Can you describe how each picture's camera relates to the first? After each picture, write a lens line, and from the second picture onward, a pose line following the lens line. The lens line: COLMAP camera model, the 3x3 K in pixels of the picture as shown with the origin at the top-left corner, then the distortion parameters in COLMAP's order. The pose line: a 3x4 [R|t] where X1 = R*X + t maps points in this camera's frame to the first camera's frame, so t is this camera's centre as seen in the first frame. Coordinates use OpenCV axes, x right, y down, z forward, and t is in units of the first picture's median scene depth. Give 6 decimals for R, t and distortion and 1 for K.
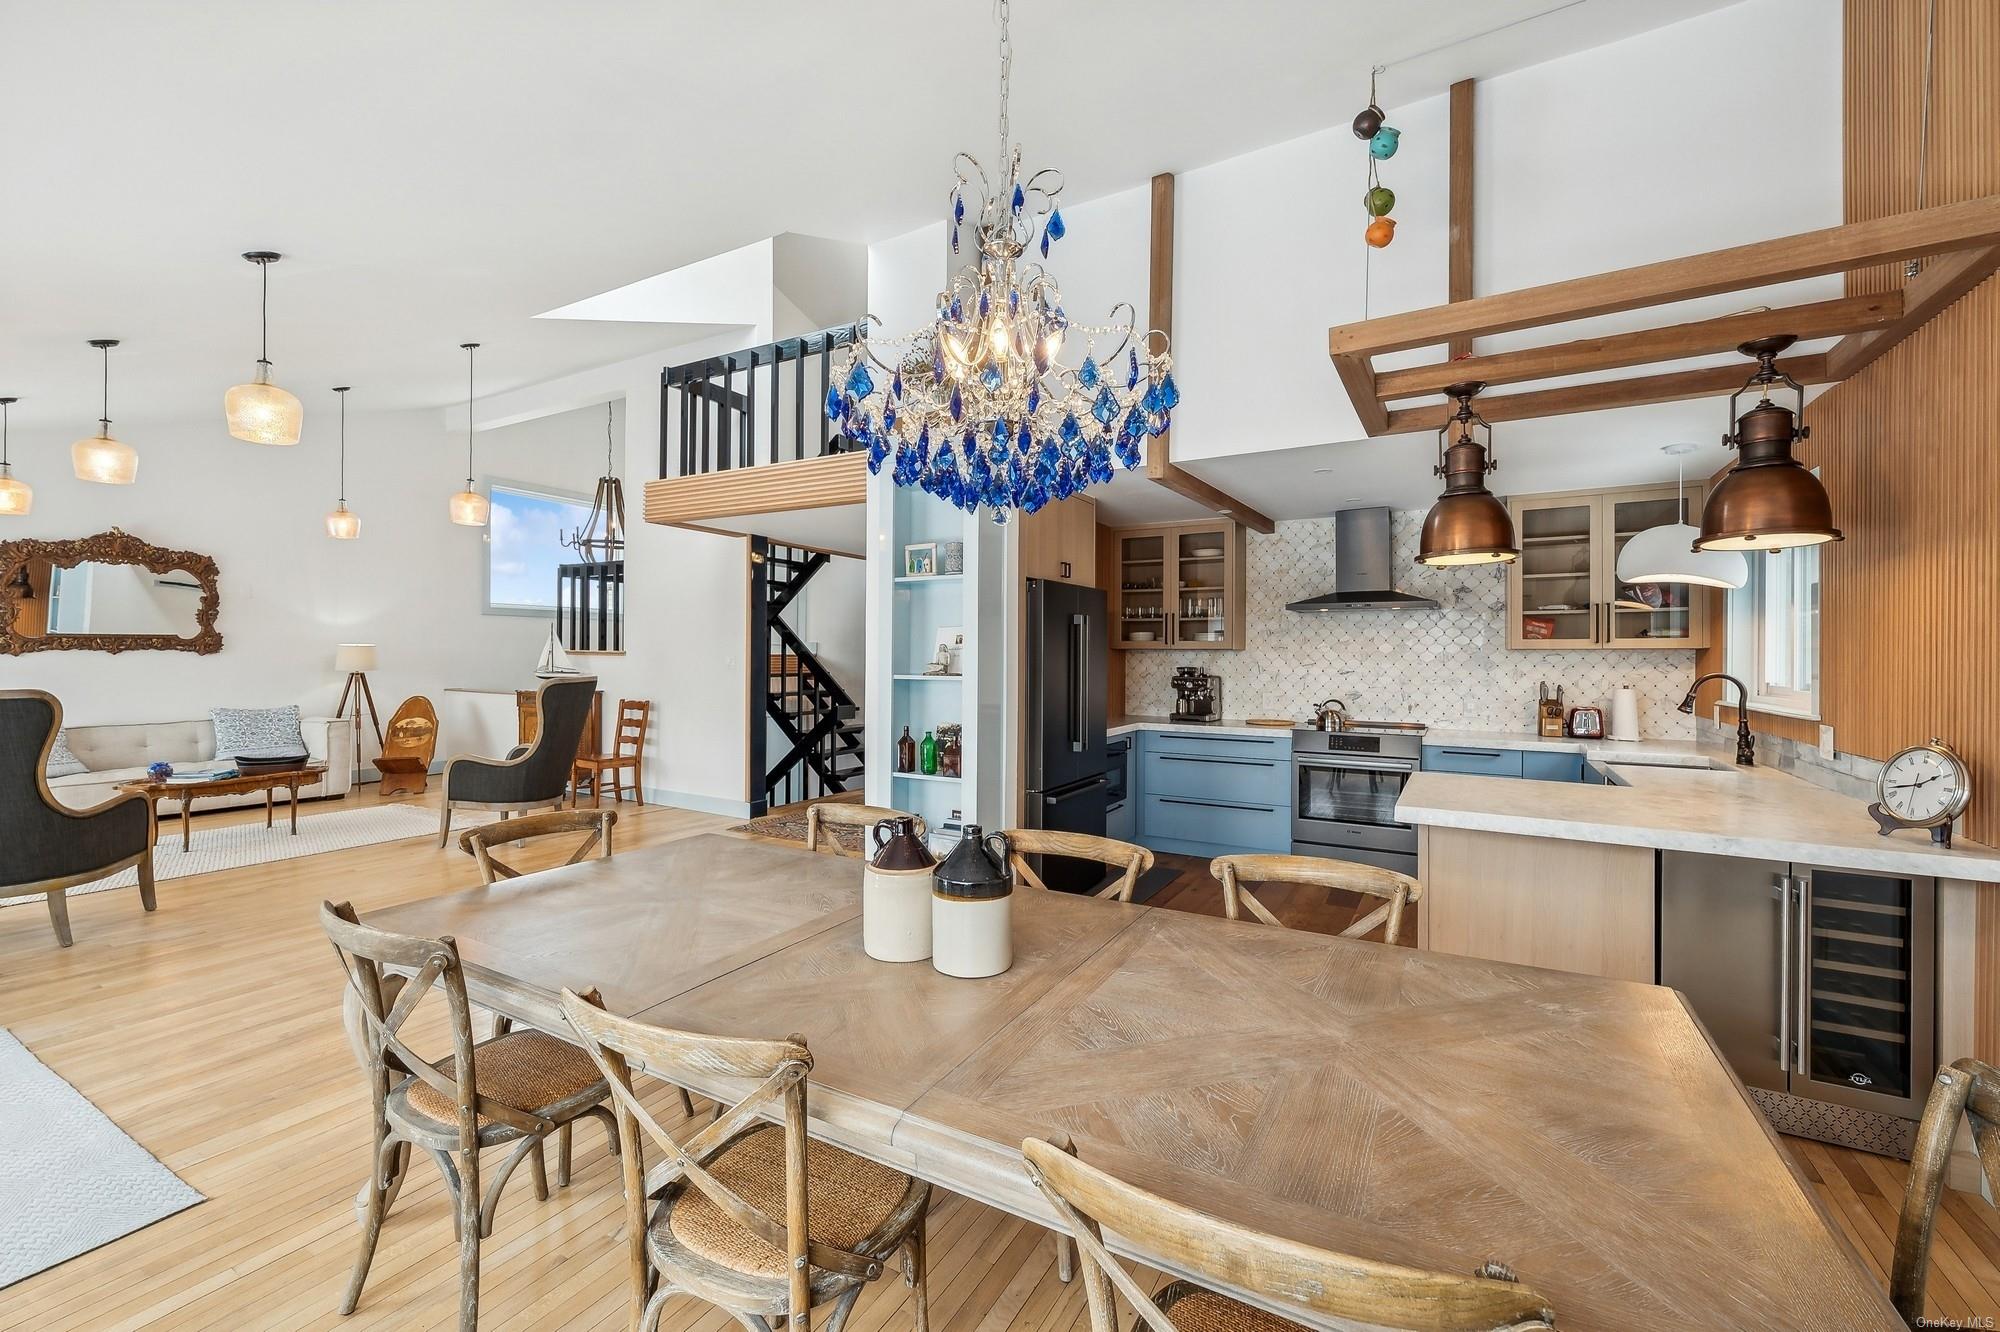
lens RADIAL K [[823.6, 0, 994.1], [0, 823.6, 653.3], [0, 0, 1]] dist [0.000992, 0.000373]
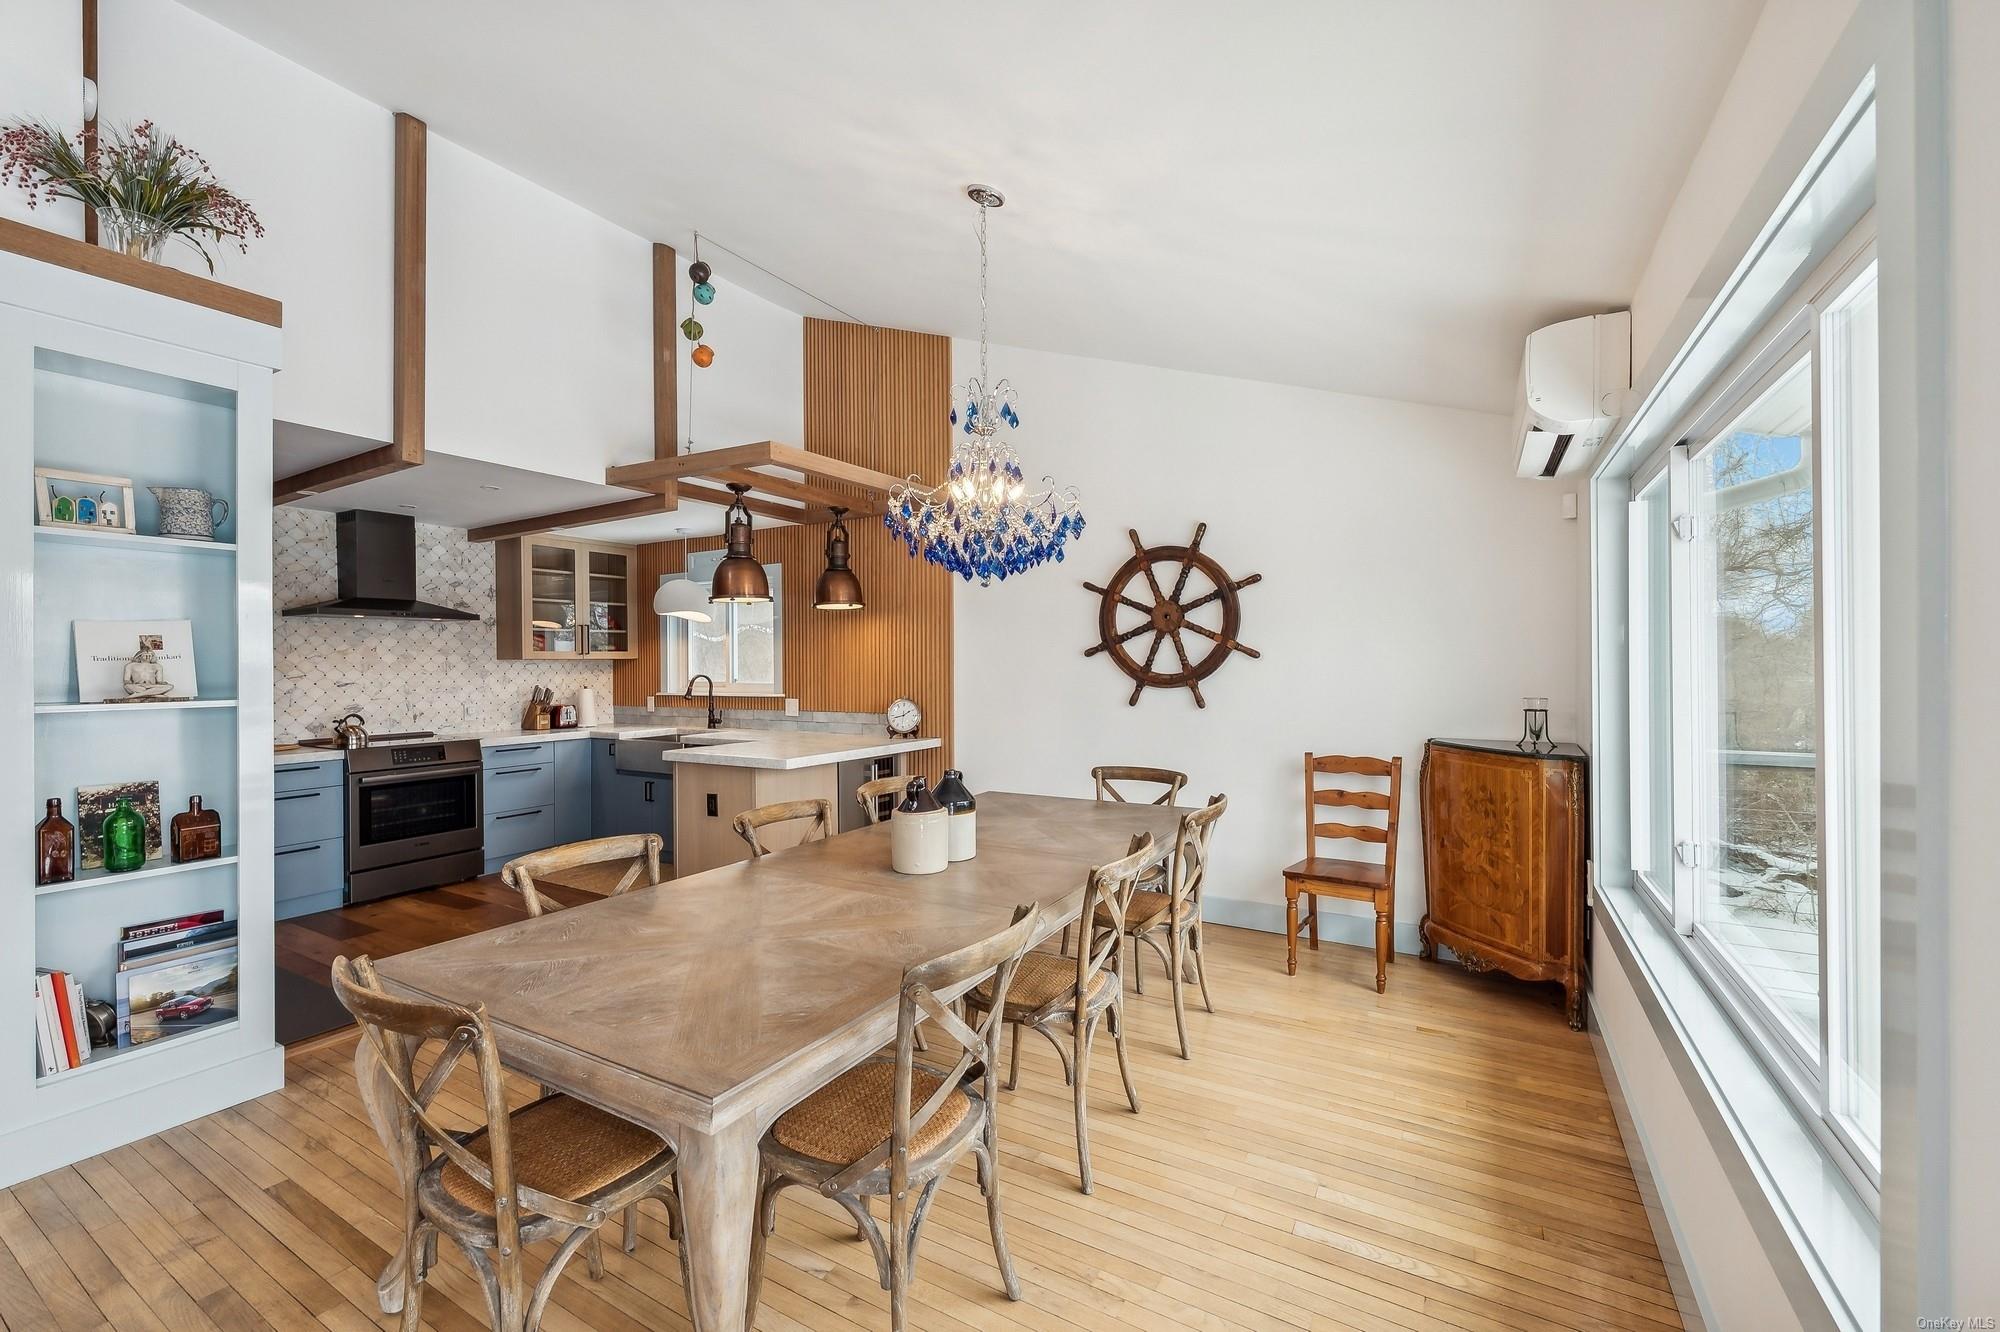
lens RADIAL K [[811.2, 0, 1000.0], [0, 811.2, 666.0], [0, 0, 1]] dist [-0.000245, -0.000049]
pose [[0.001057, -0.007720, 0.999970, -0.510111], [0.005237, 0.999957, 0.007715, -0.000548], [-0.999986, 0.005228, 0.001097, 0.290857]]
